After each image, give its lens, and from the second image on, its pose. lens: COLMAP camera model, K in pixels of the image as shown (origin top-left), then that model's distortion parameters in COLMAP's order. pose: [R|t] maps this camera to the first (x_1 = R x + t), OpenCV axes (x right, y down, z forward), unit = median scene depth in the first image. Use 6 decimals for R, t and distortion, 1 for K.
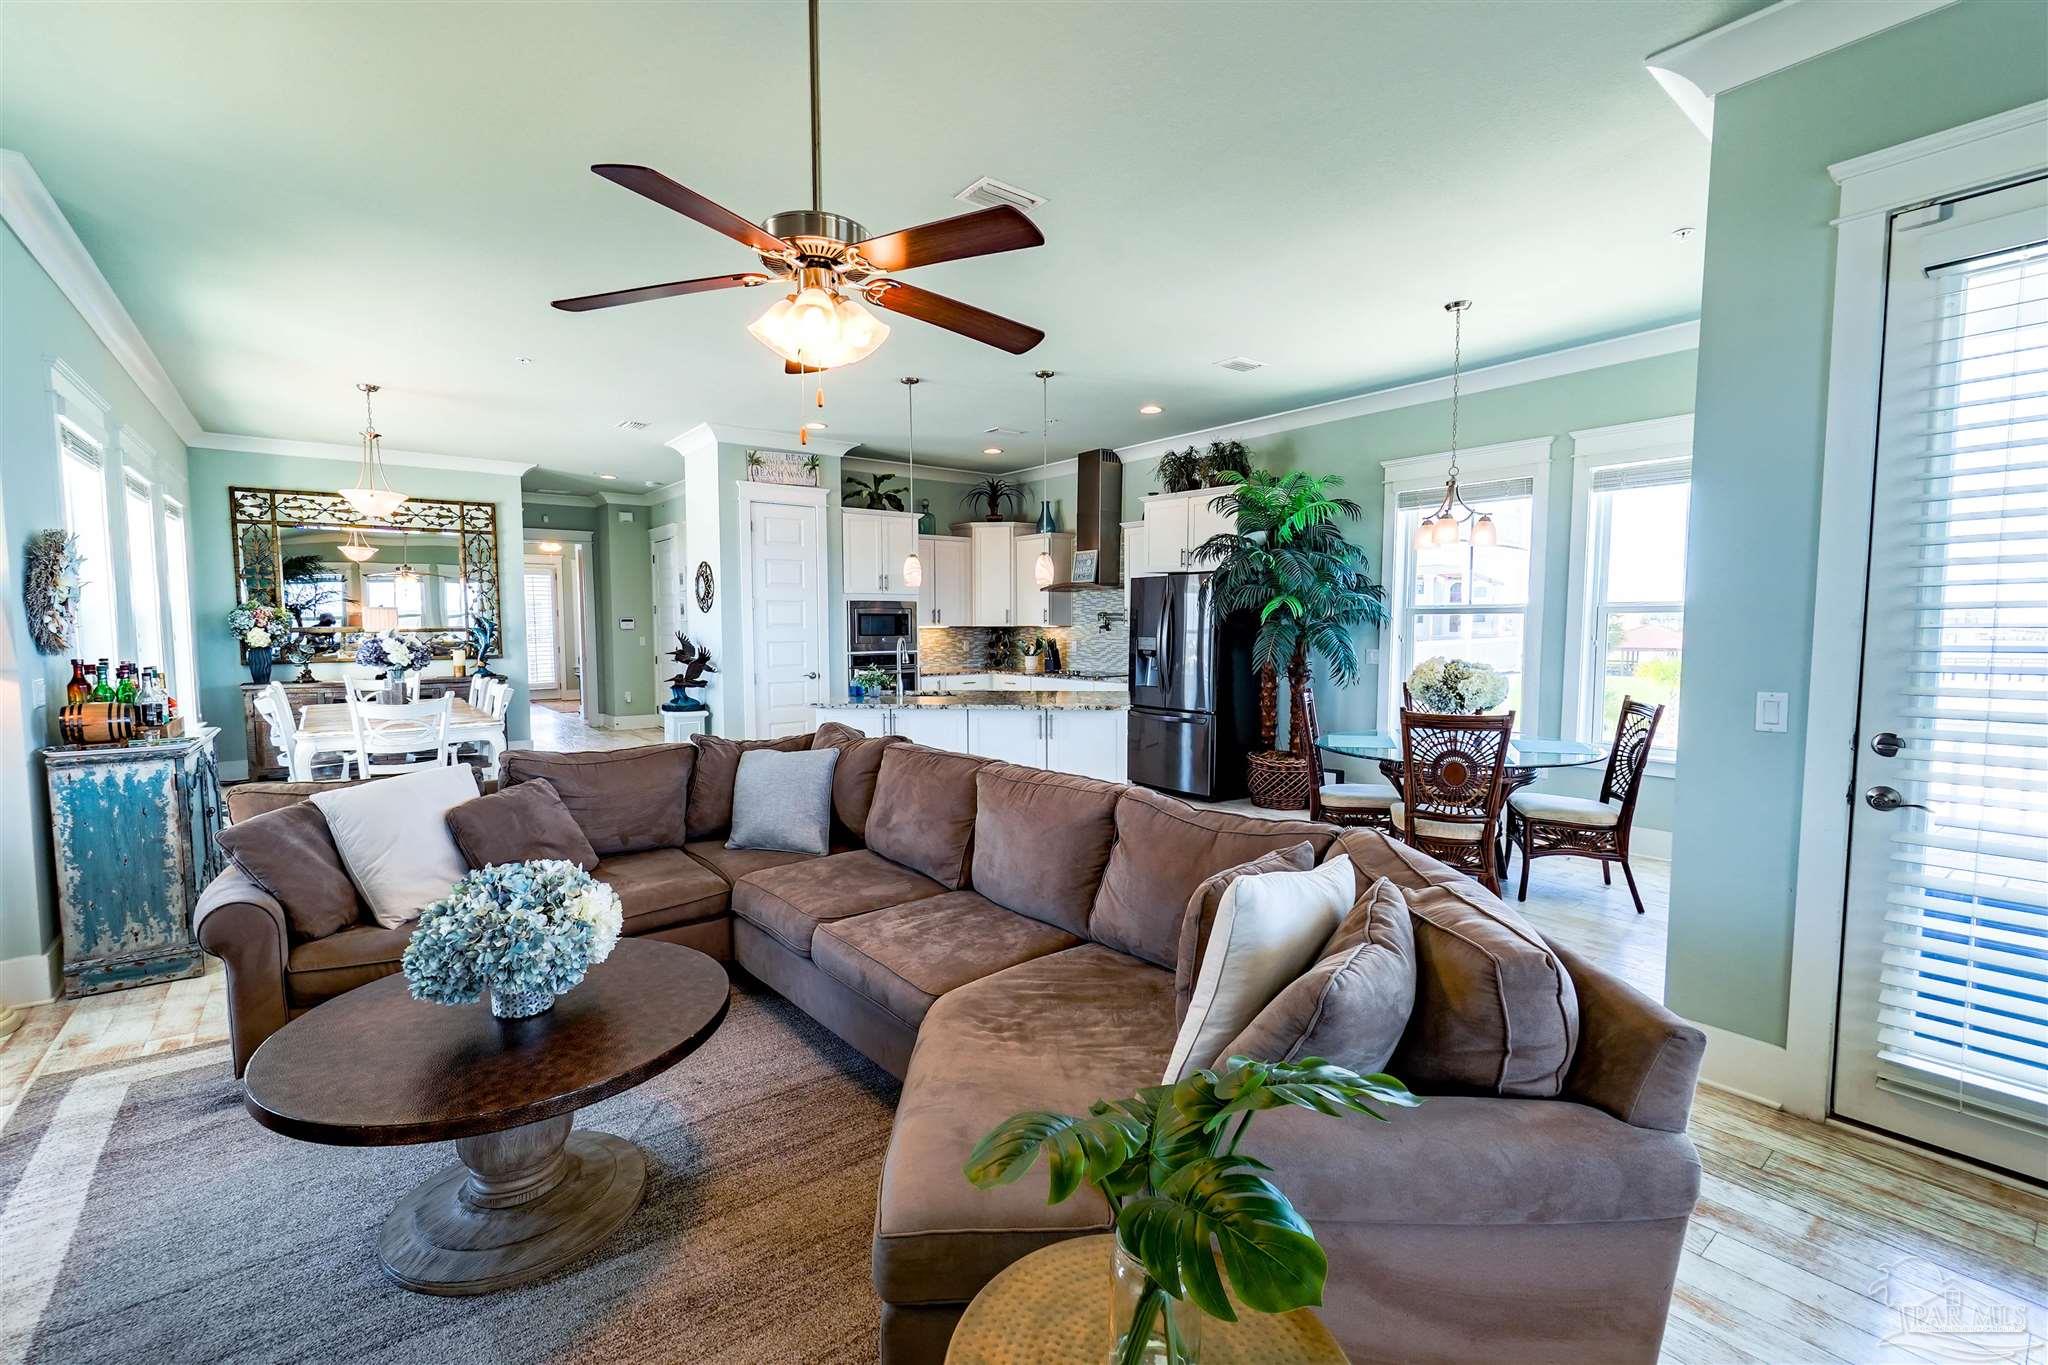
lens RADIAL K [[918.8, 0, 1024.0], [0, 918.8, 682.5], [0, 0, 1]] dist [-0.001292, -0.000374]
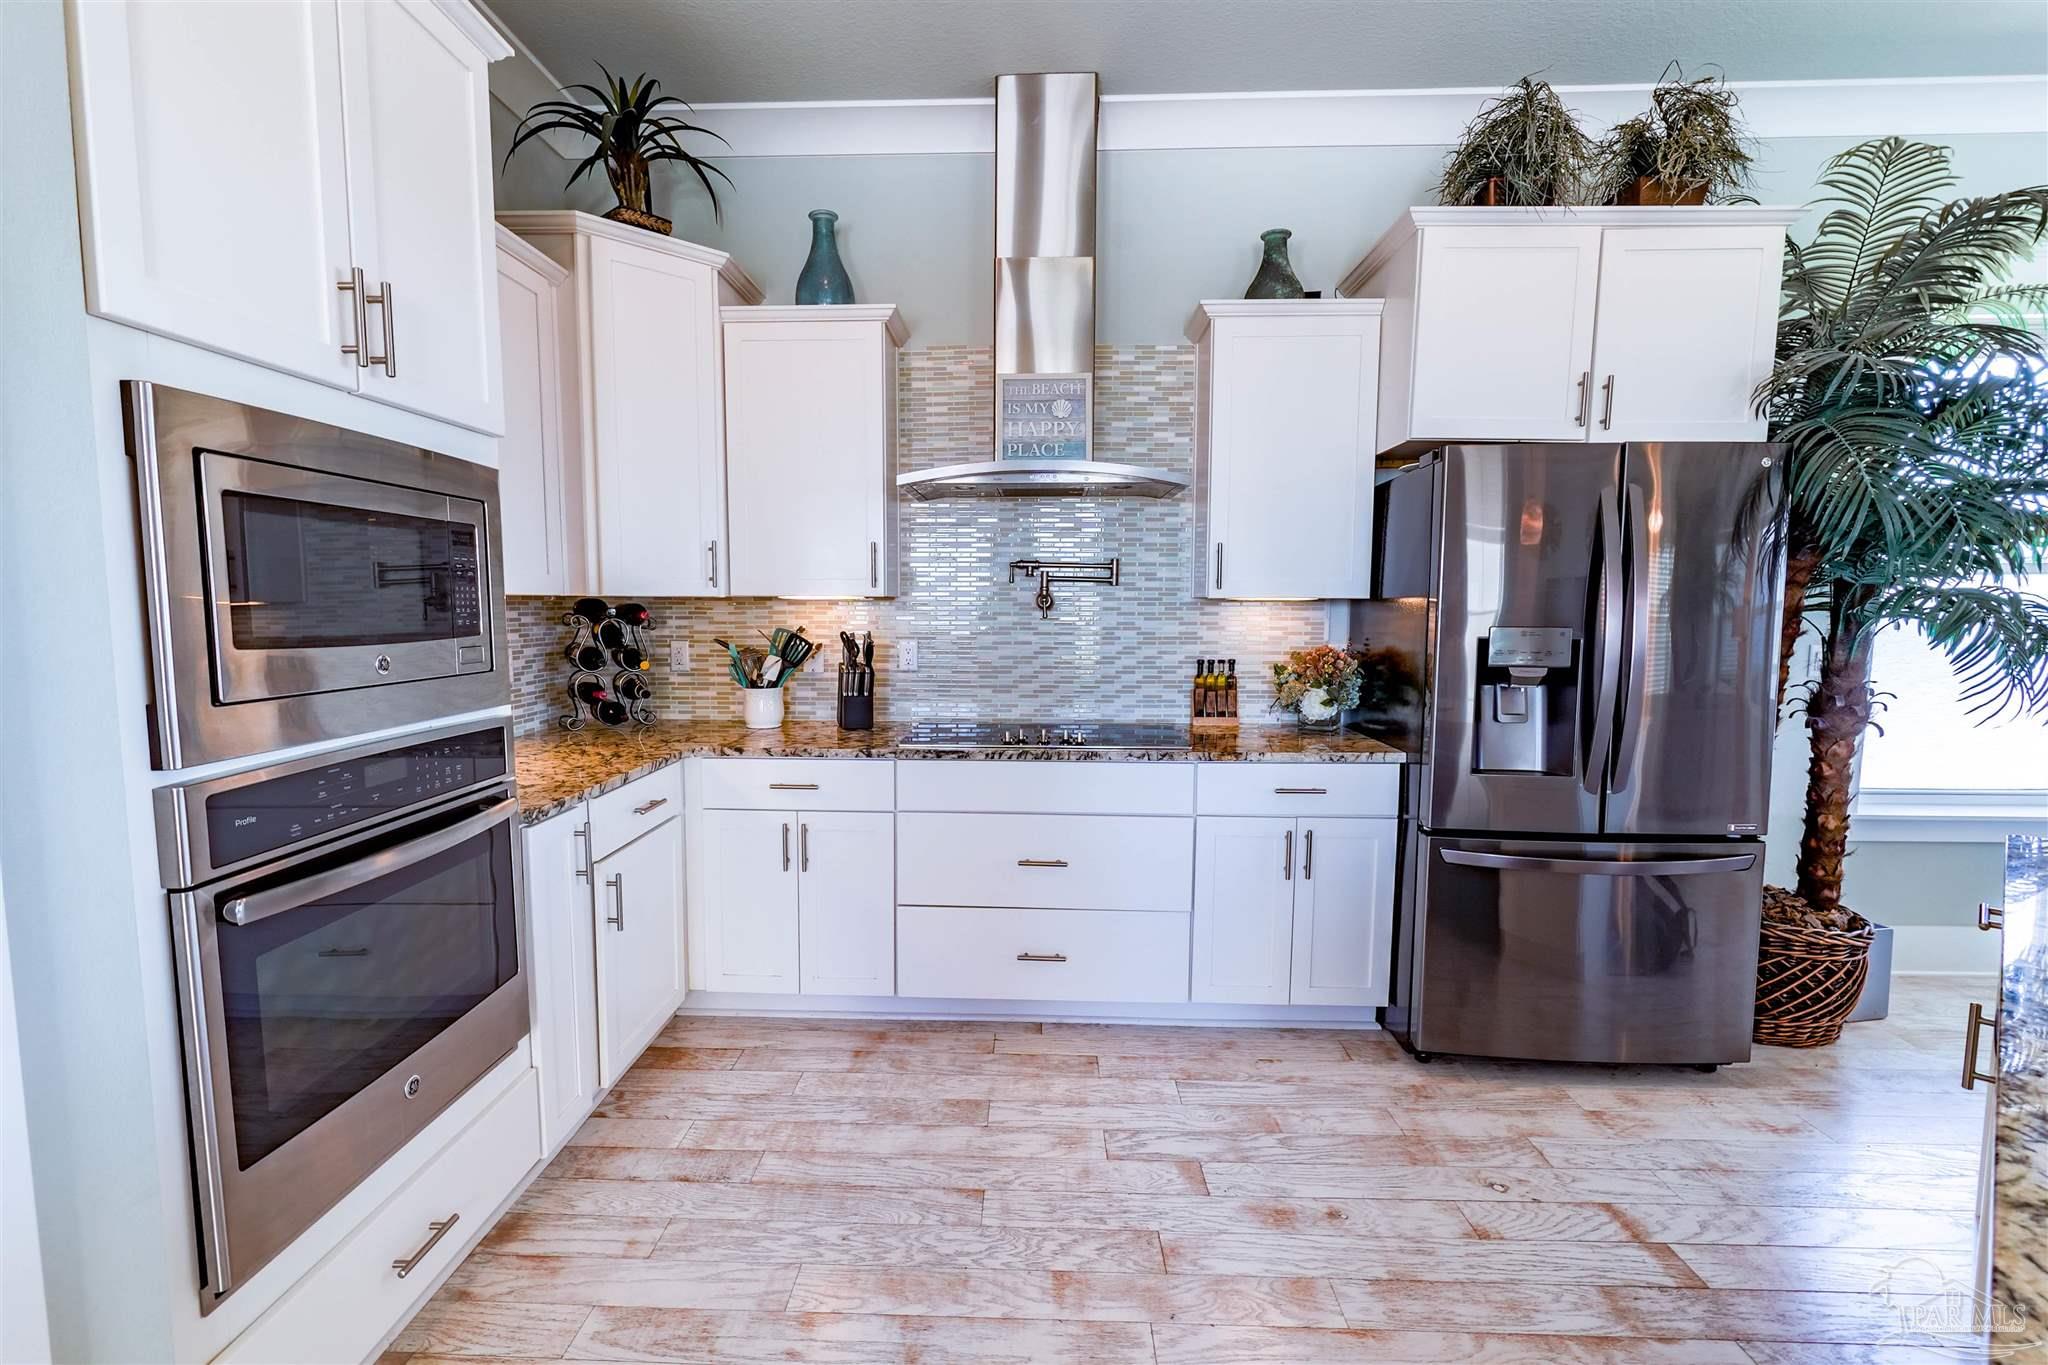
lens RADIAL K [[878.7, 0, 1001.1], [0, 878.7, 682.5], [0, 0, 1]] dist [0.002504, -0.000023]
pose [[0.626827, -0.065234, 0.776423, -0.189753], [0.044607, 0.997859, 0.047827, -0.043106], [-0.777881, 0.004655, 0.628395, 0.755458]]
